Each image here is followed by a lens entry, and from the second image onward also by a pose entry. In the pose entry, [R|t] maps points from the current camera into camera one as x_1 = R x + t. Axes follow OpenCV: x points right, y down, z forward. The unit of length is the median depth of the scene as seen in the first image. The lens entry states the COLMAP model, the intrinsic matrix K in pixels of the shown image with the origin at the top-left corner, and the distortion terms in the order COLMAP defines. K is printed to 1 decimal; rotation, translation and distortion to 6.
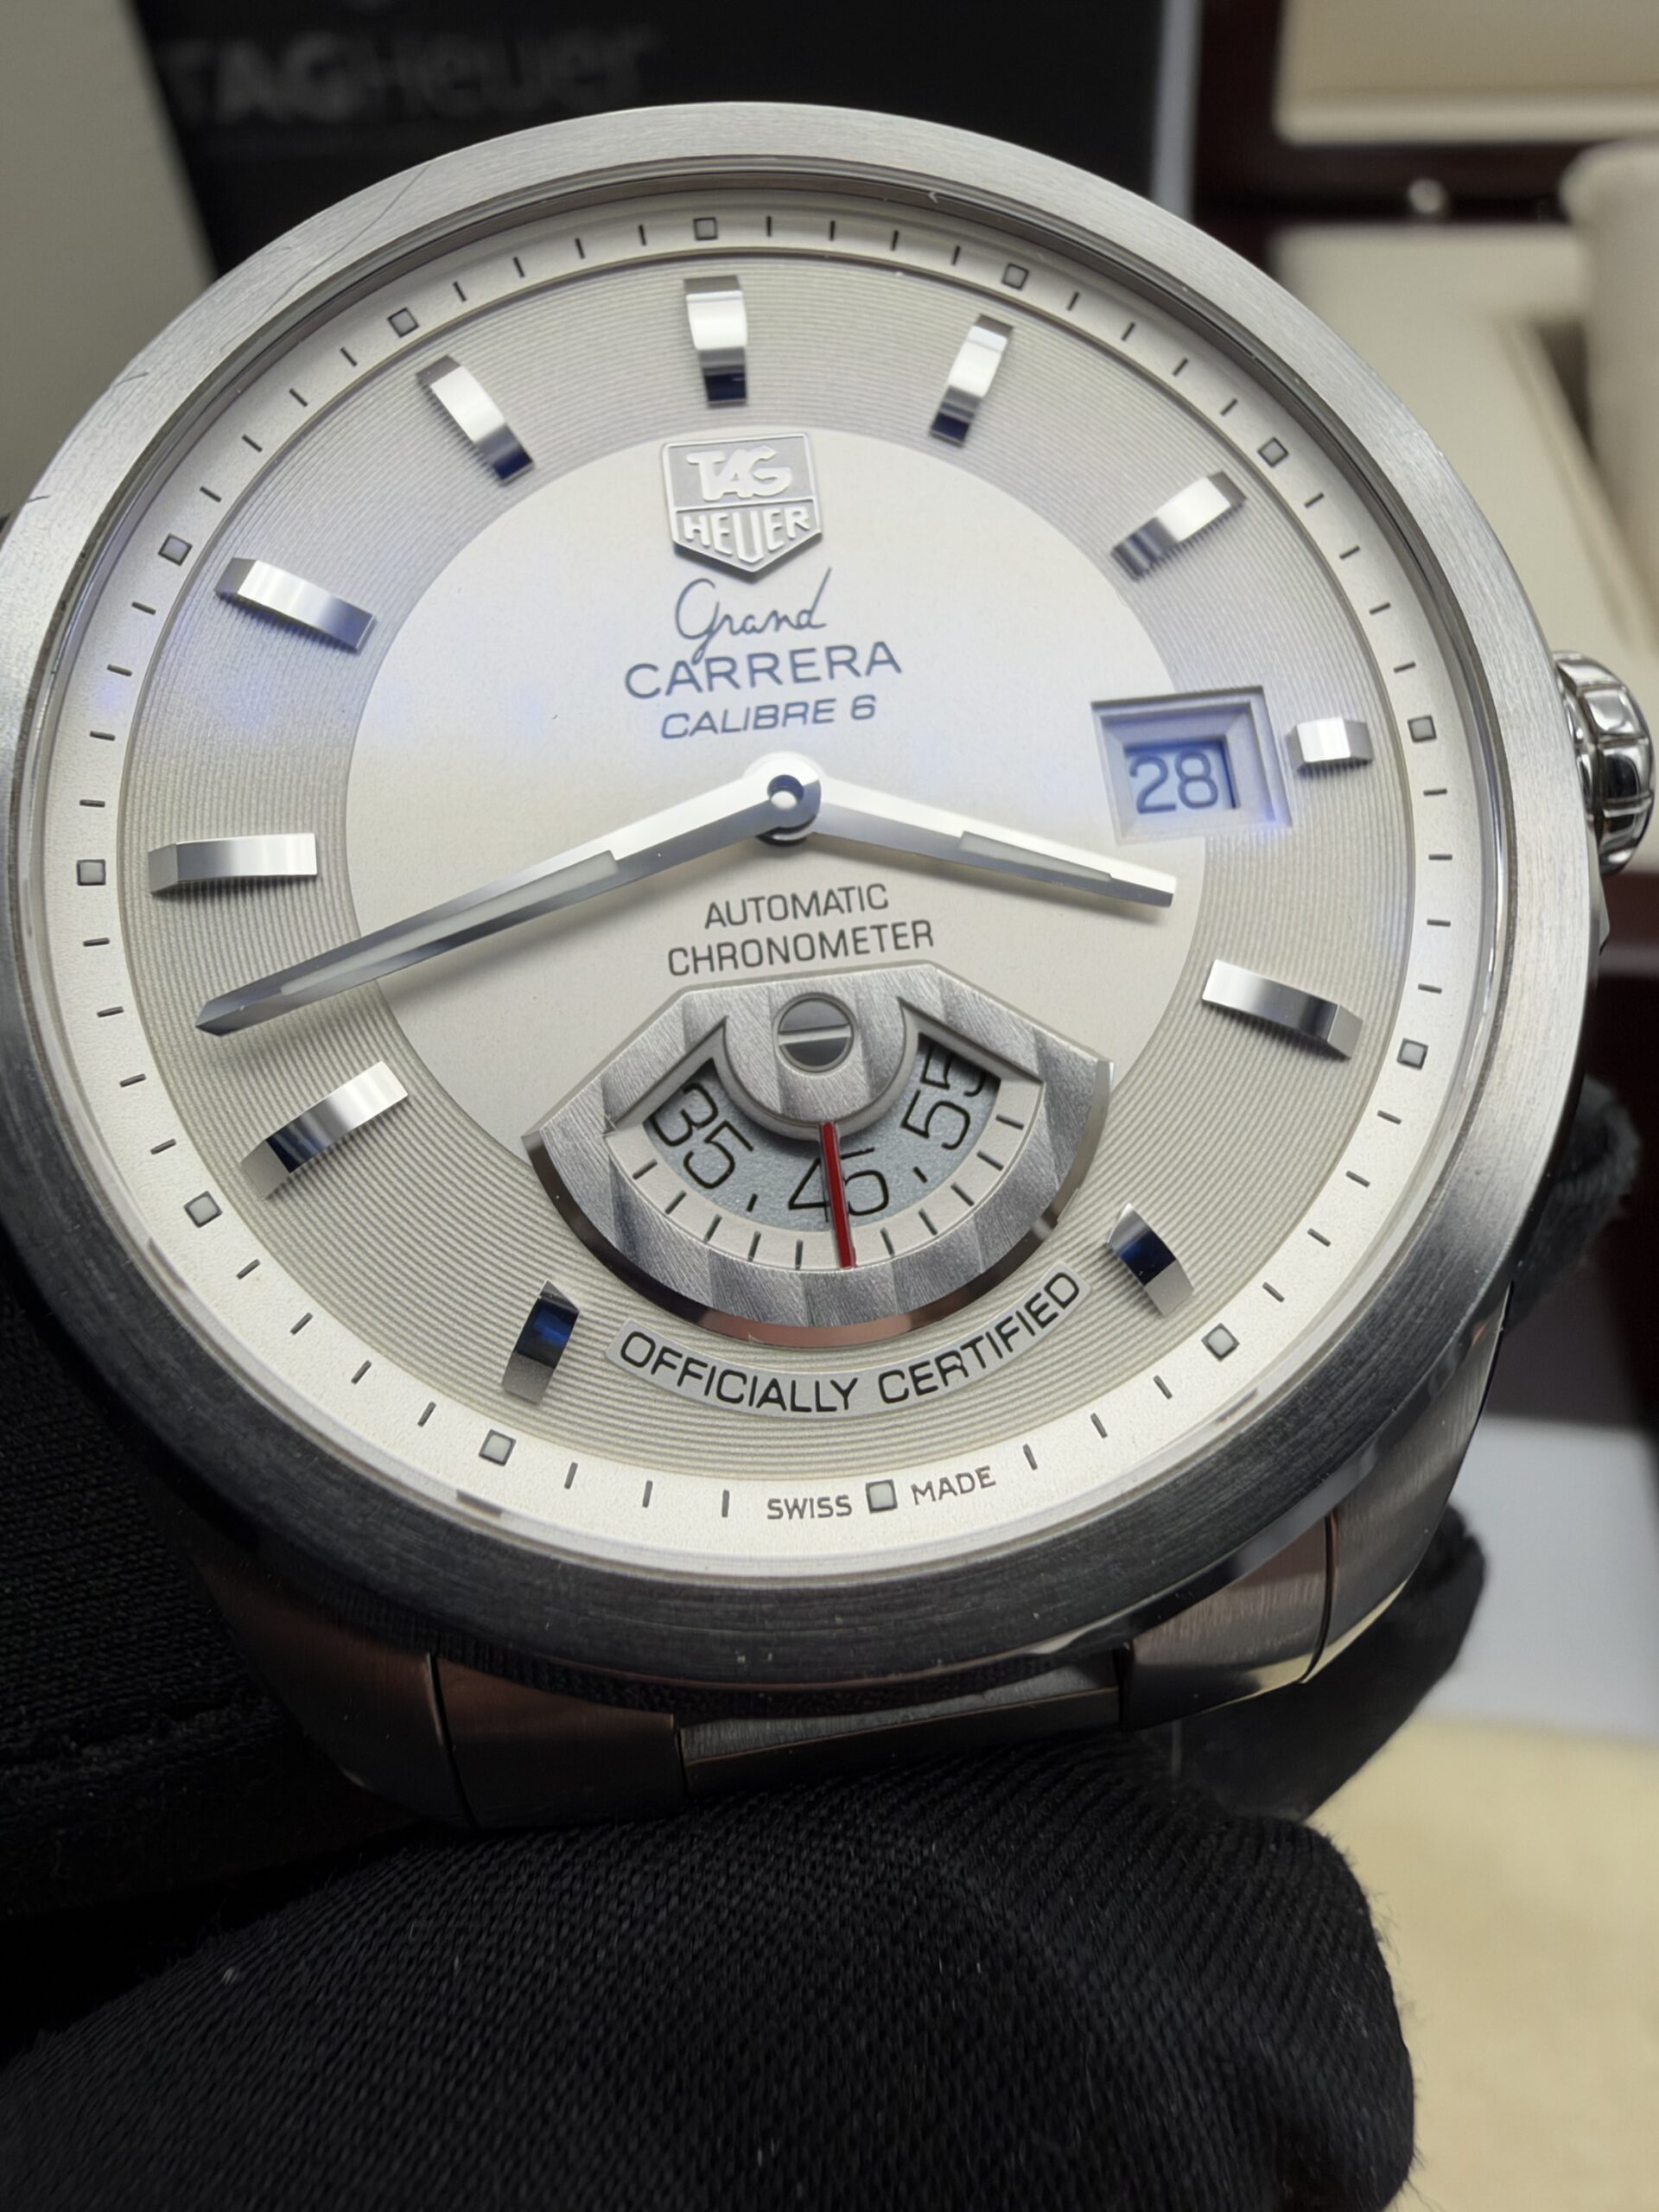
lens RADIAL K [[1694.0, 0, 825.7], [0, 1694.0, 921.4], [0, 0, 1]] dist [-0.035560, 0.017328]
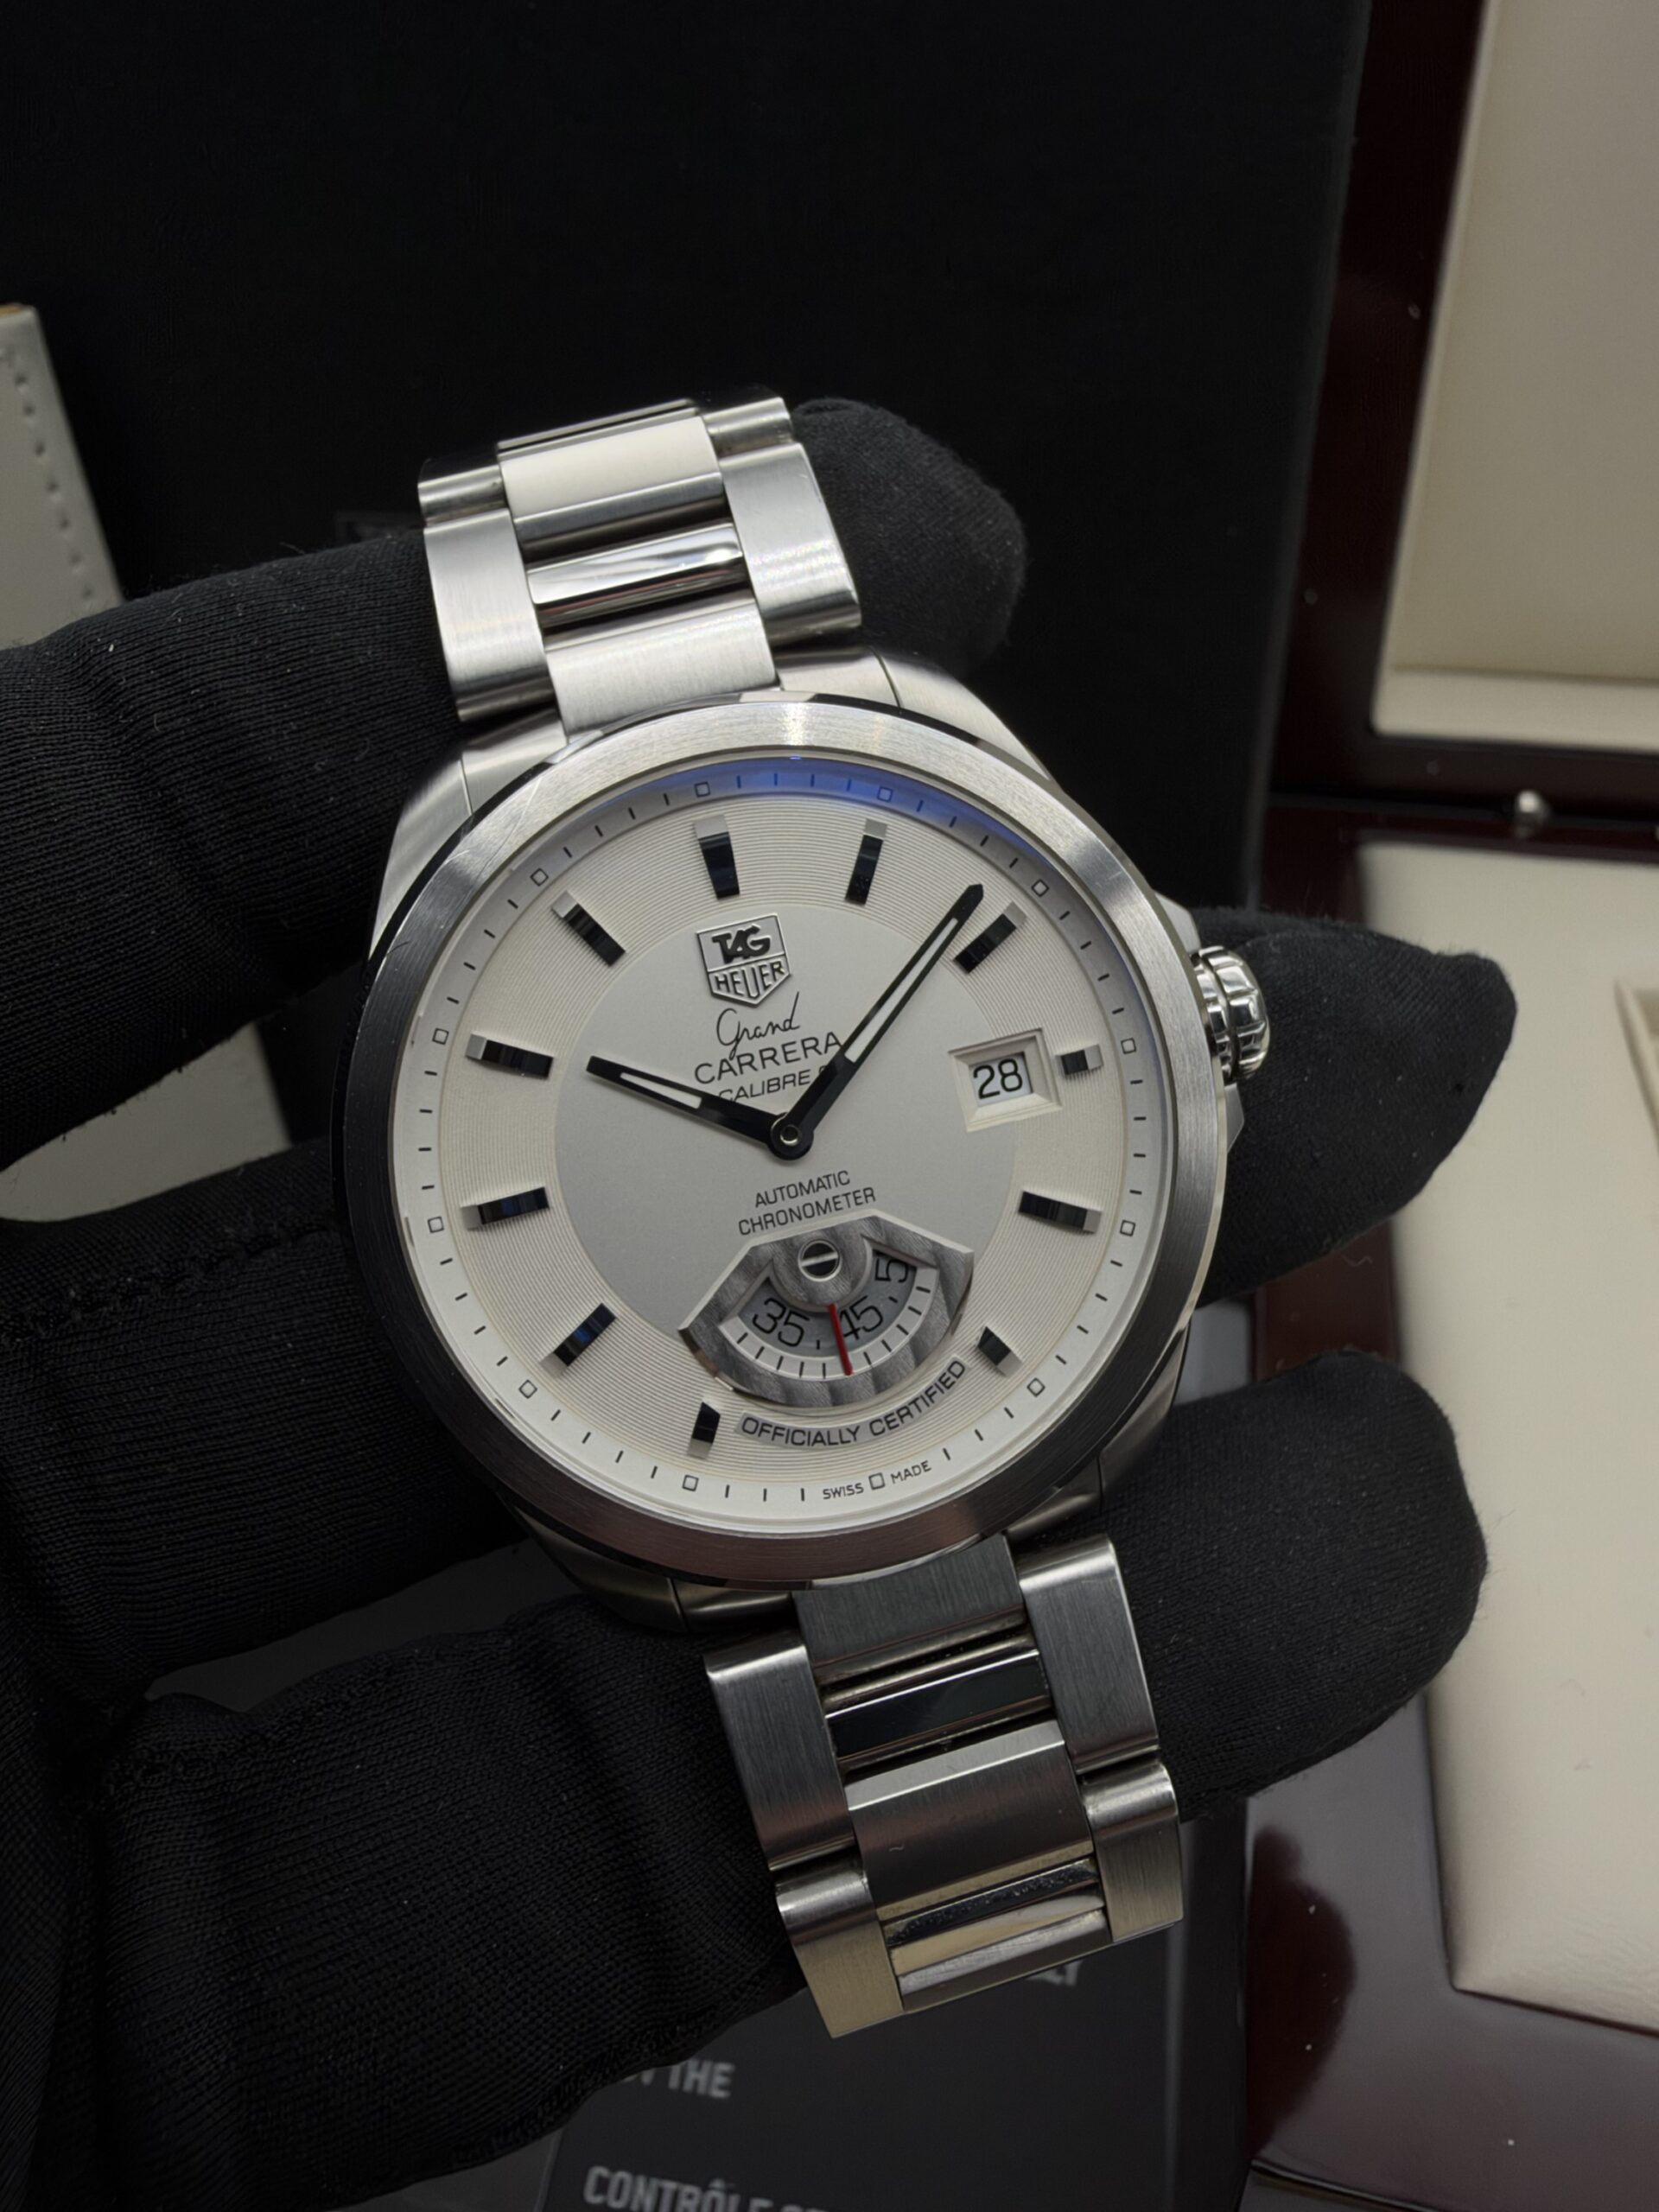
lens RADIAL K [[1738.0, 0, 828.4], [0, 1738.0, 991.4], [0, 0, 1]] dist [0.005515, 0.071288]
pose [[0.993811, -0.110401, 0.012291, 0.012979], [0.104632, 0.967504, 0.230193, -0.676662], [-0.037305, -0.227482, 0.973067, -0.861164]]
